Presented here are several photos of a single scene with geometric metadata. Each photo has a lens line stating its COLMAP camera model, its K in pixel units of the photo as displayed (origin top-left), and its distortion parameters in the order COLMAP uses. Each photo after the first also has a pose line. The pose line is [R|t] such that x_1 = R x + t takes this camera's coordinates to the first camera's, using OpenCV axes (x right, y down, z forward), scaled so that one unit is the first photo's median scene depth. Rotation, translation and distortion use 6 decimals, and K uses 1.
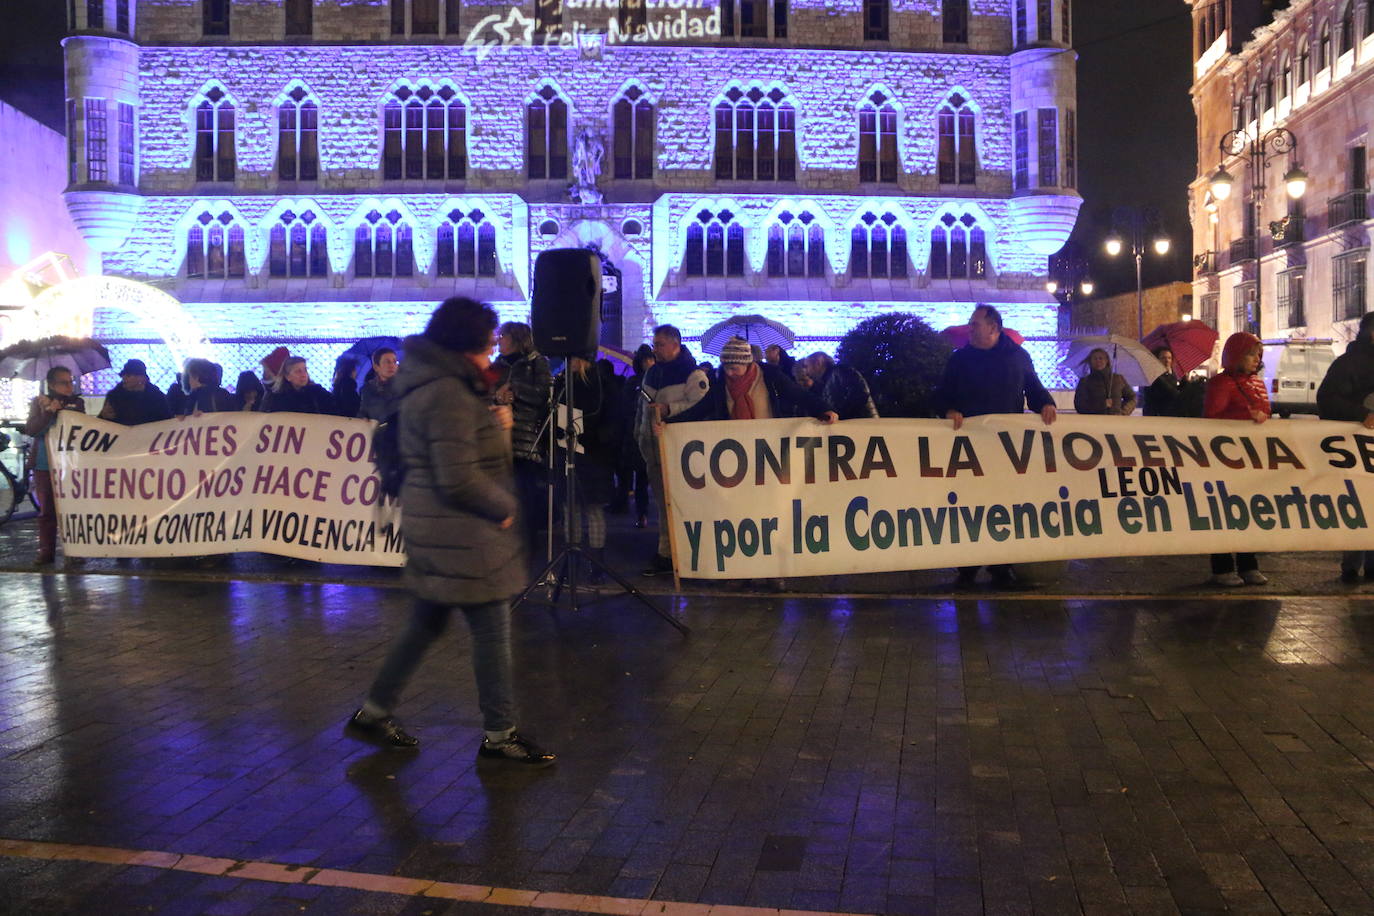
lens RADIAL K [[1169.3, 0, 706.4], [0, 1169.3, 431.5], [0, 0, 1]] dist [-0.163693, 0.175351]
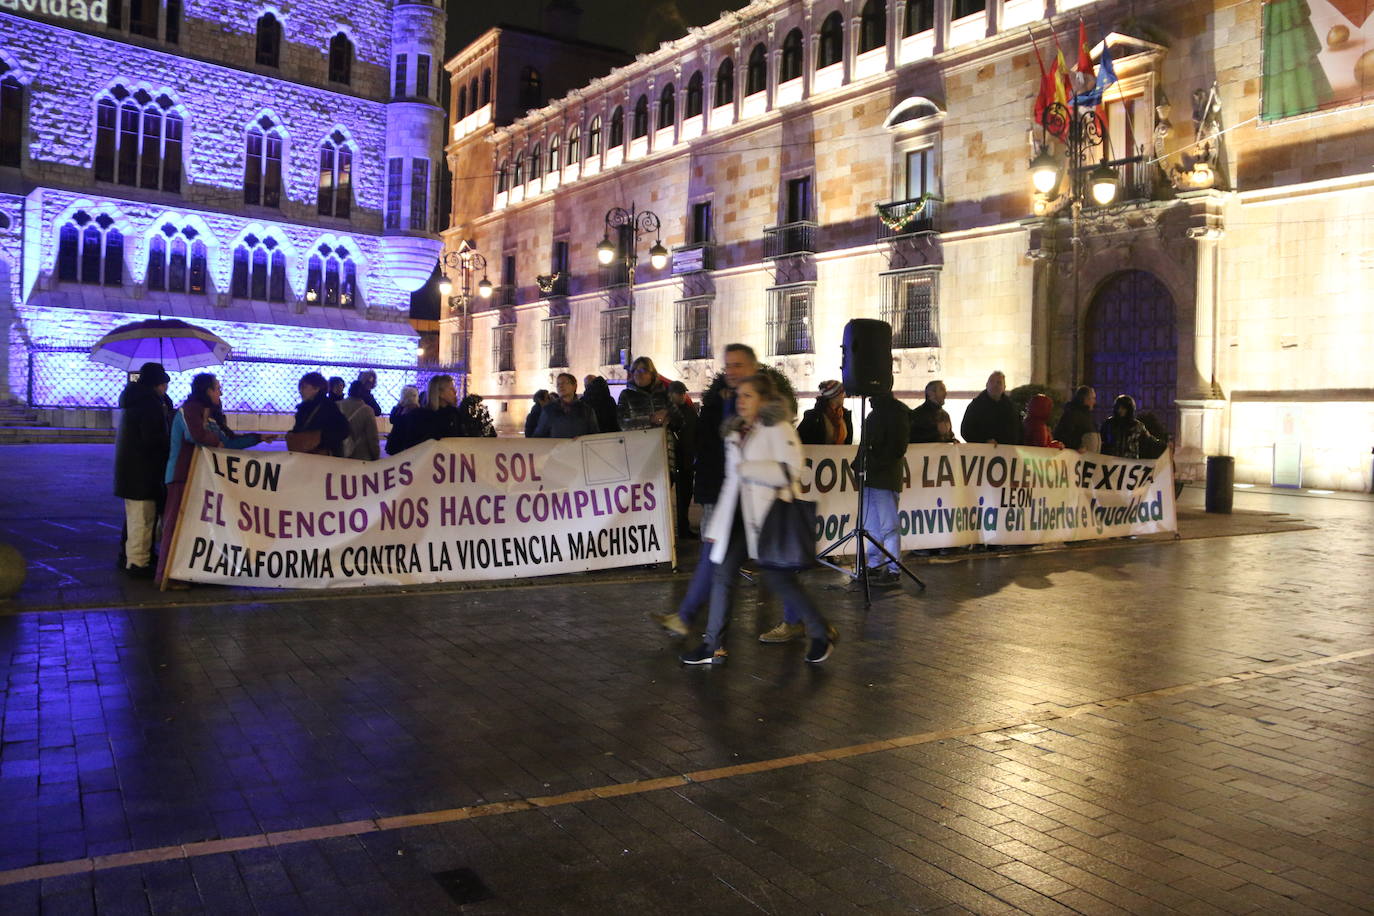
lens RADIAL K [[1156.0, 0, 689.3], [0, 1156.0, 444.0], [0, 0, 1]] dist [-0.187556, 0.187129]
pose [[0.748543, 0.015491, 0.662905, -0.224963], [-0.012096, 0.999880, -0.009708, -0.002028], [-0.662976, -0.000752, 0.748641, 0.016284]]
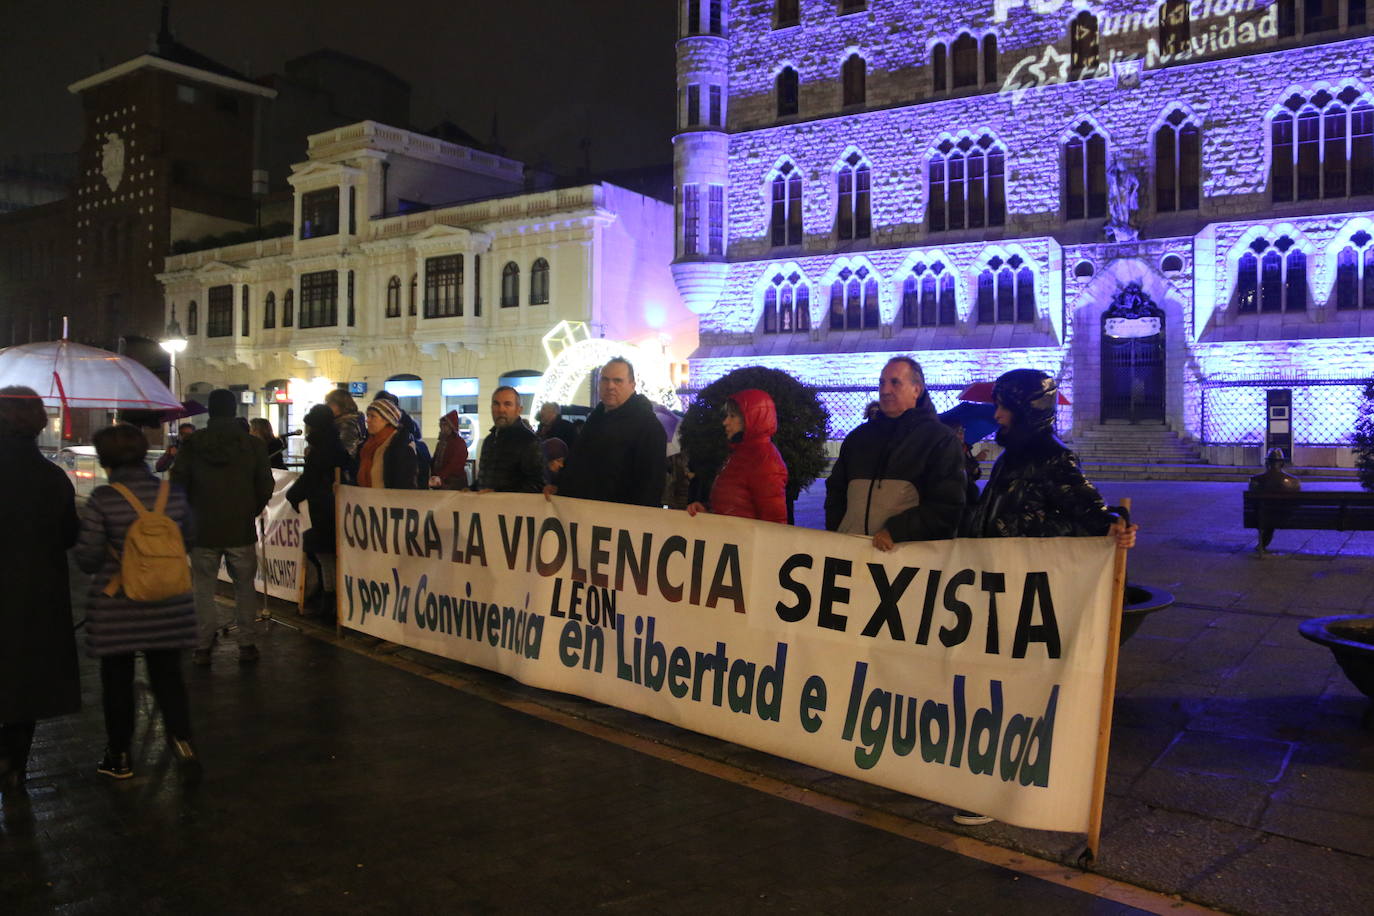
lens RADIAL K [[1156.0, 0, 714.0], [0, 1156.0, 435.3], [0, 0, 1]] dist [-0.187556, 0.187129]
pose [[0.783008, 0.012378, -0.621888, 0.206298], [-0.029070, 0.999438, -0.016709, -0.014365], [0.621332, 0.031162, 0.782928, 0.083161]]
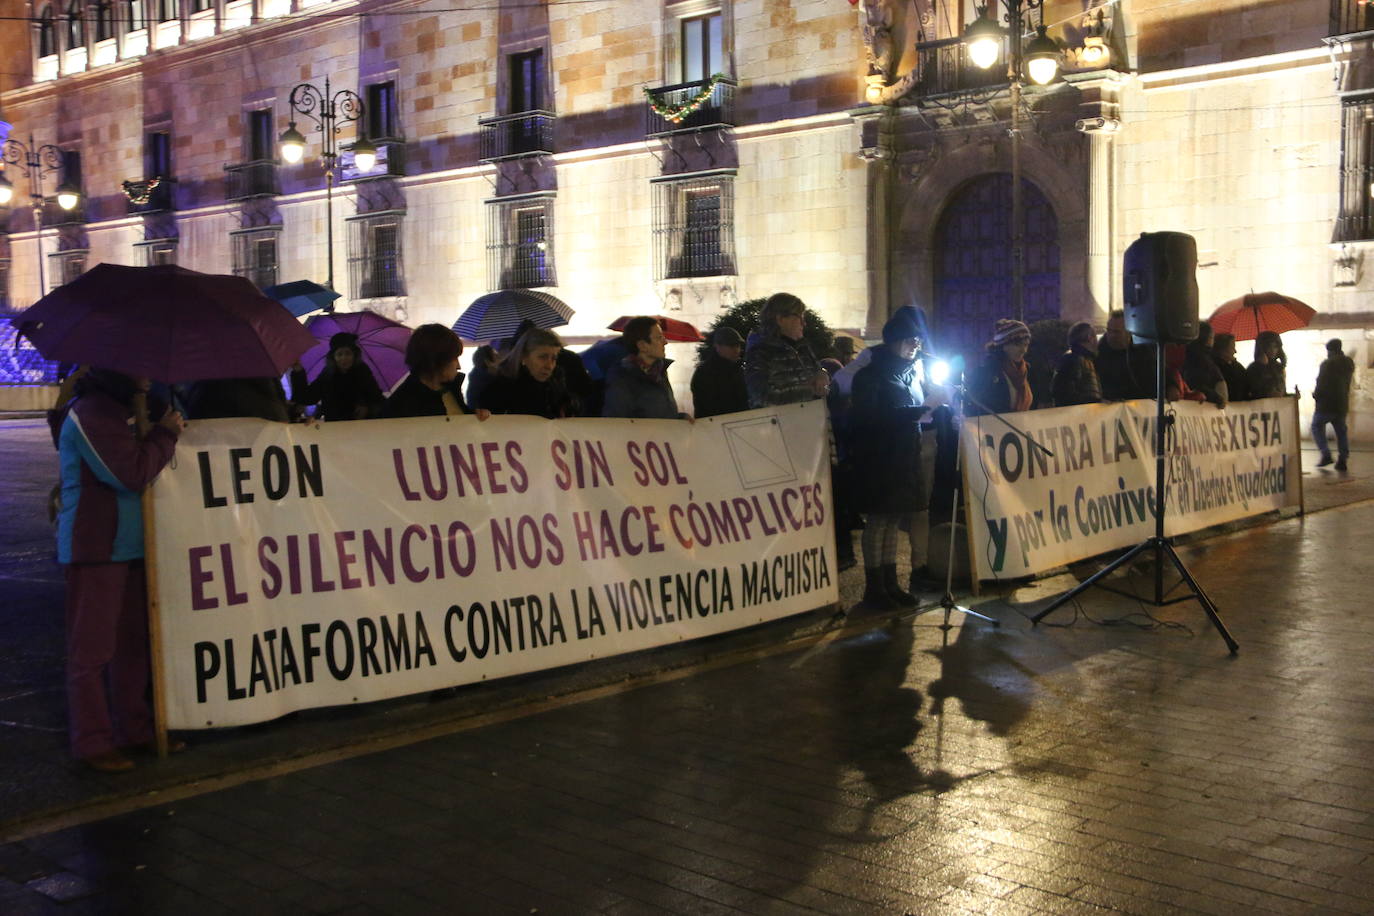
lens RADIAL K [[1447.4, 0, 691.9], [0, 1447.4, 411.2], [0, 0, 1]] dist [0.026850, 0.000000]
pose [[0.526253, -0.009024, 0.850280, -0.250449], [0.023606, 0.999713, -0.004000, -0.003826], [-0.850000, 0.022177, 0.526315, 0.130763]]
